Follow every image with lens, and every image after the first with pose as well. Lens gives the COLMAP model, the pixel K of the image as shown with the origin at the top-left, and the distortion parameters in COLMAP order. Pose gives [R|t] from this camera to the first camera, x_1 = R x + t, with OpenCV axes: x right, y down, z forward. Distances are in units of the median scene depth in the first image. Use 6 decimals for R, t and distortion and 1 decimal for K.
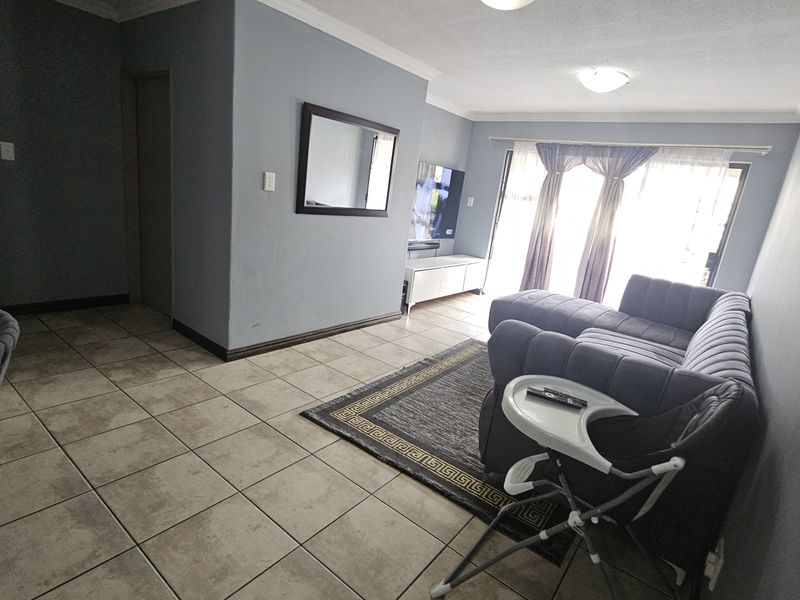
lens RADIAL K [[433.8, 0, 399.5], [0, 433.8, 300.1], [0, 0, 1]] dist [-0.000351, 0.000258]
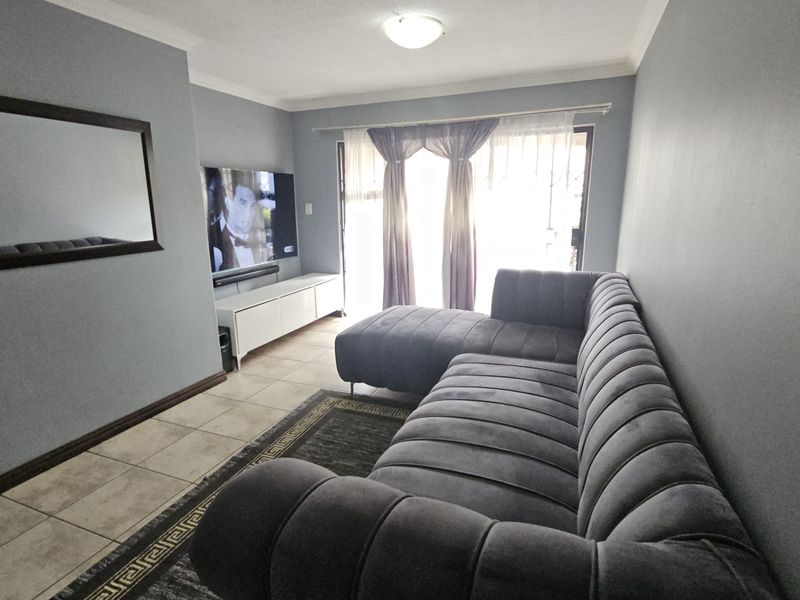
lens RADIAL K [[433.8, 0, 401.0], [0, 433.8, 298.2], [0, 0, 1]] dist [-0.000351, 0.000258]
pose [[0.953900, -0.186588, 0.235074, 0.140353], [0.190323, 0.981697, 0.006910, -0.042822], [-0.232061, 0.038149, 0.971953, 0.217035]]
